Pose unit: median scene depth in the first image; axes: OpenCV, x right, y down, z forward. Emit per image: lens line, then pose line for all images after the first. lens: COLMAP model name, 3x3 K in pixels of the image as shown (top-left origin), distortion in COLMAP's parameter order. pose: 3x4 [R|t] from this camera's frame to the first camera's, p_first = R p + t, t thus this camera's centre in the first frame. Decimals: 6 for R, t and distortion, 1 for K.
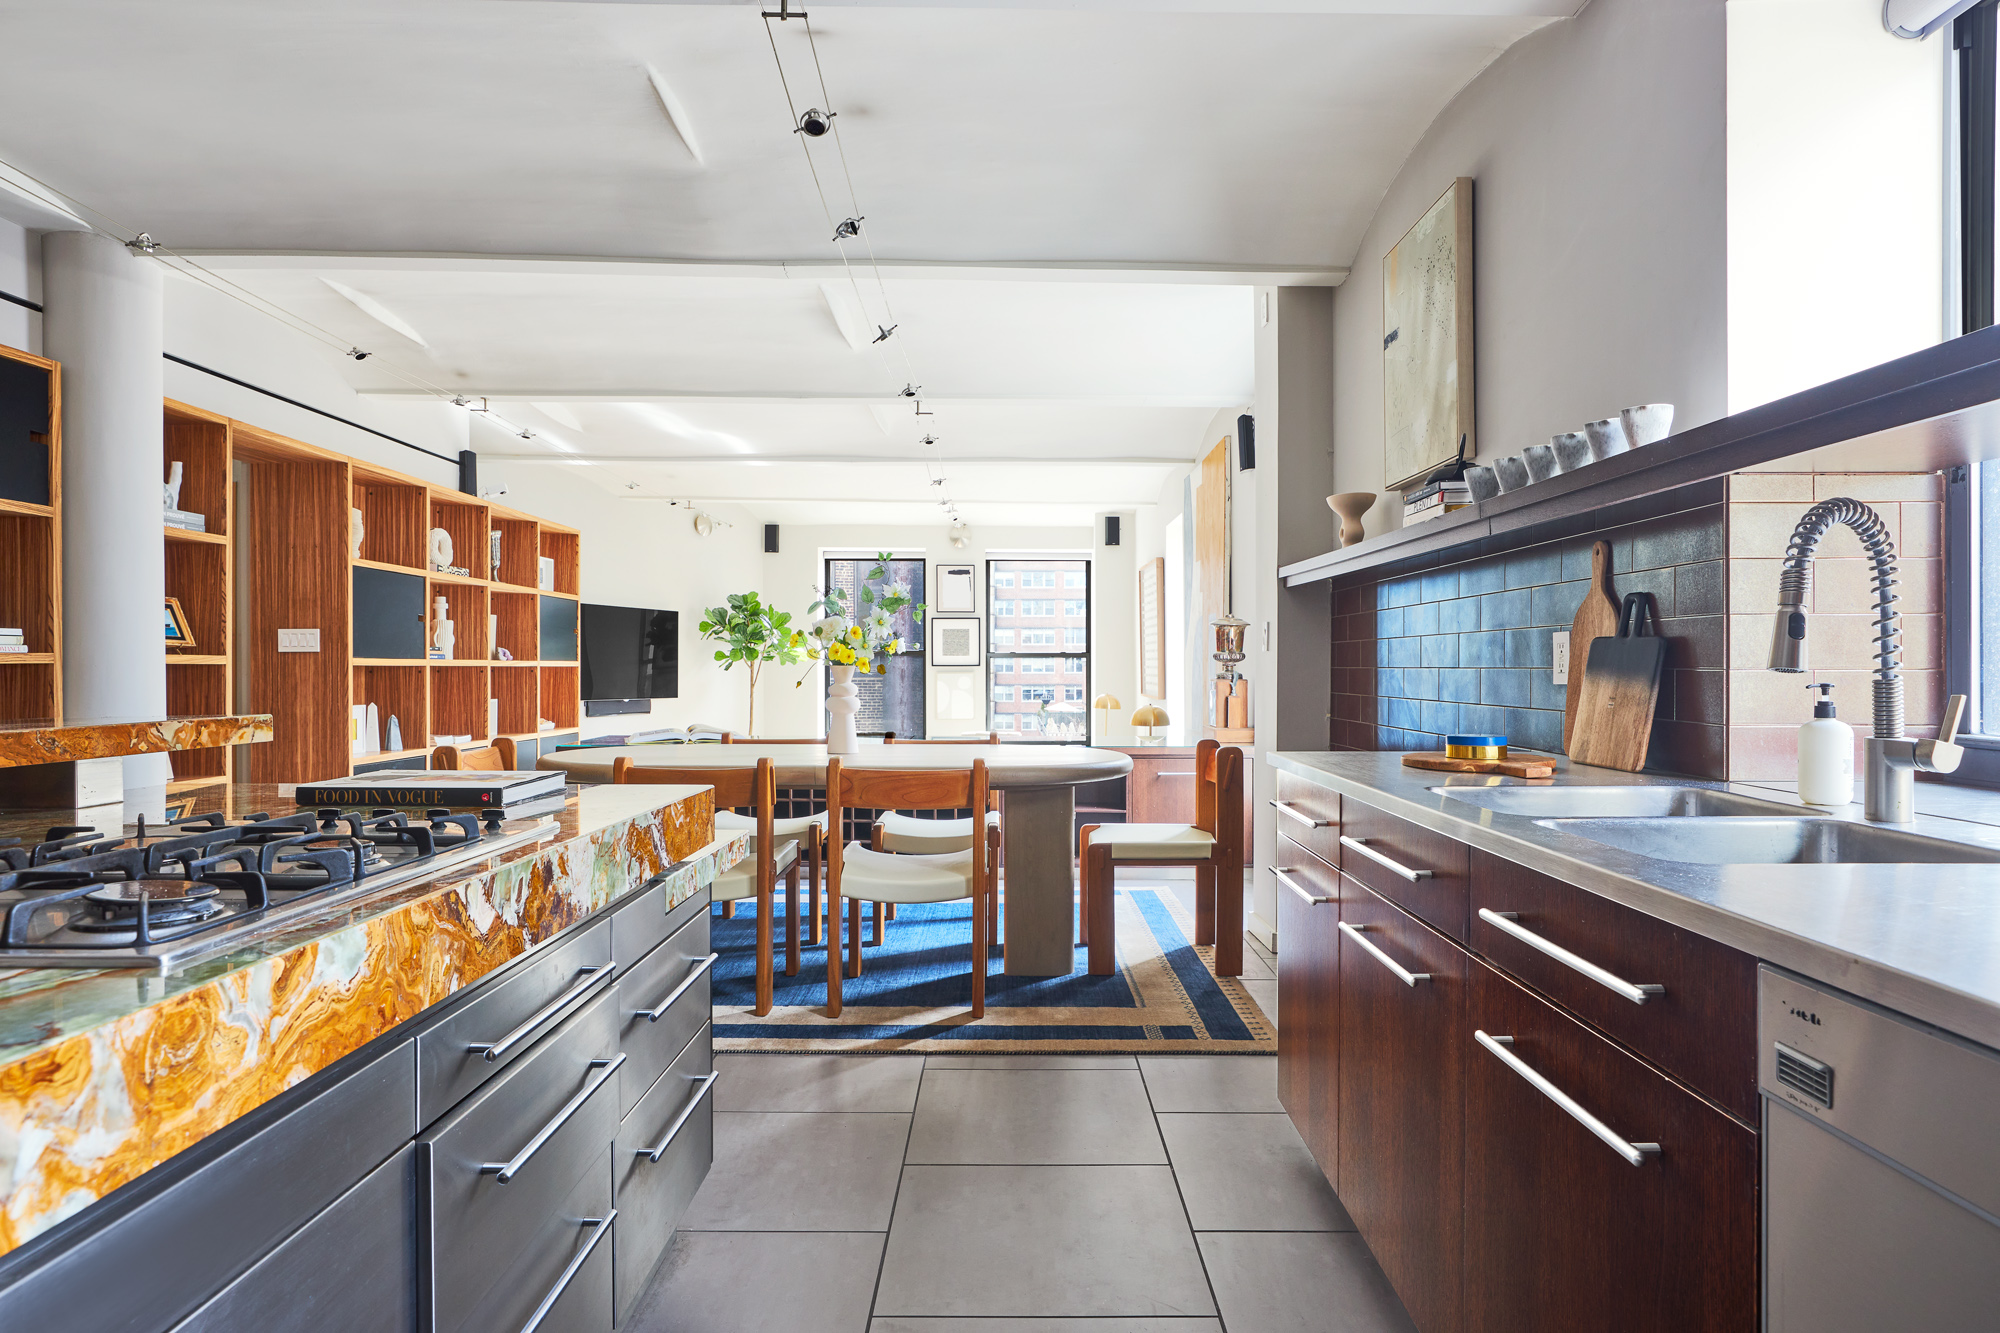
lens RADIAL K [[1128.5, 0, 1003.7], [0, 1128.5, 664.8], [0, 0, 1]] dist [-0.002954, -0.000007]
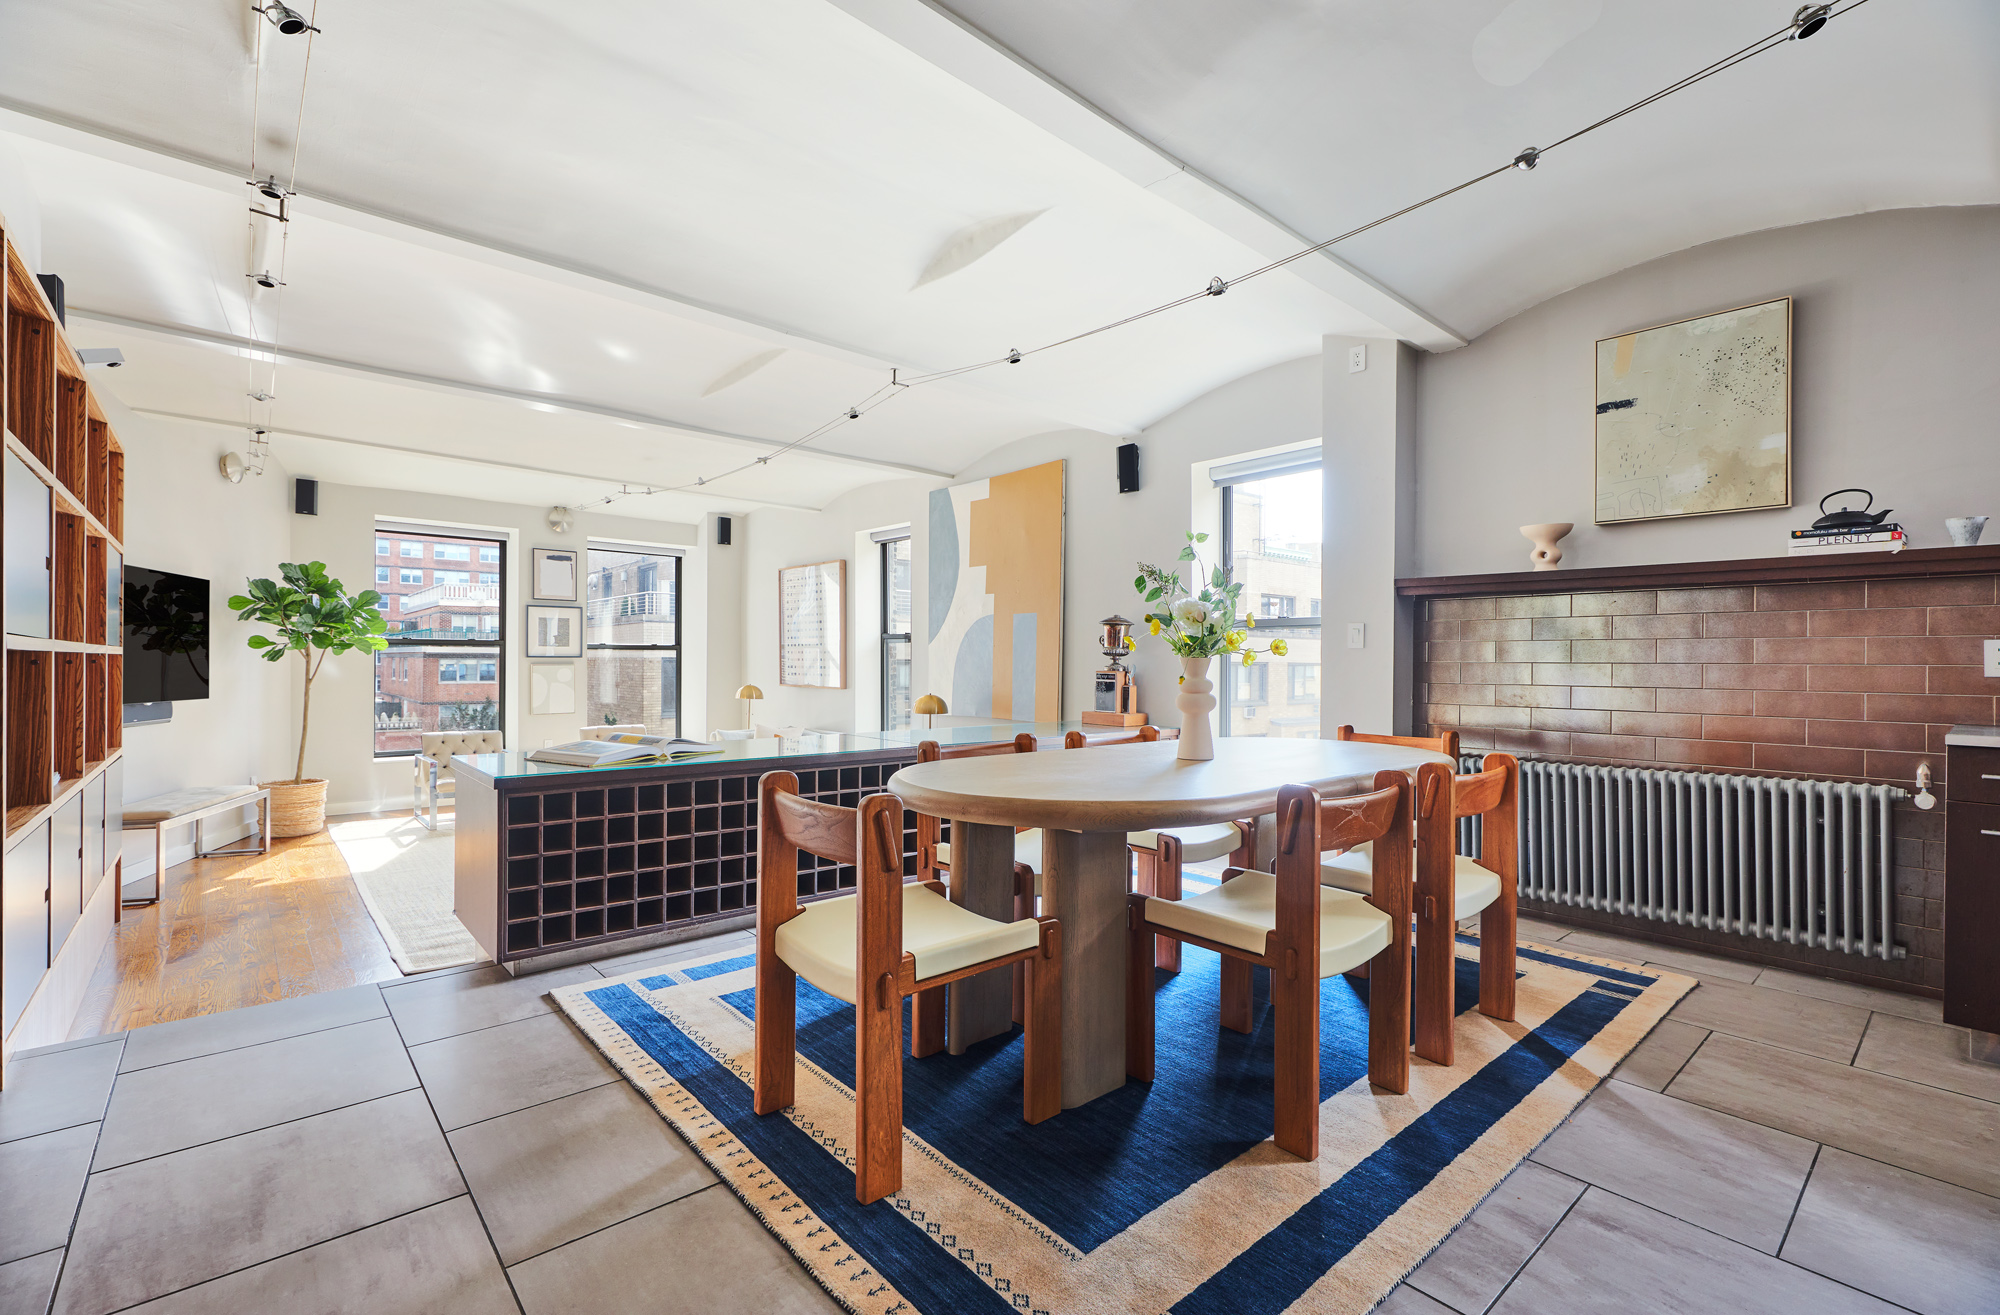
lens RADIAL K [[878.8, 0, 991.5], [0, 878.8, 657.0], [0, 0, 1]] dist [0.014478, 0.000023]
pose [[0.753700, 0.008209, 0.657167, -0.275757], [-0.006154, 0.999966, -0.005433, 0.002355], [-0.657189, 0.000050, 0.753725, 0.230669]]
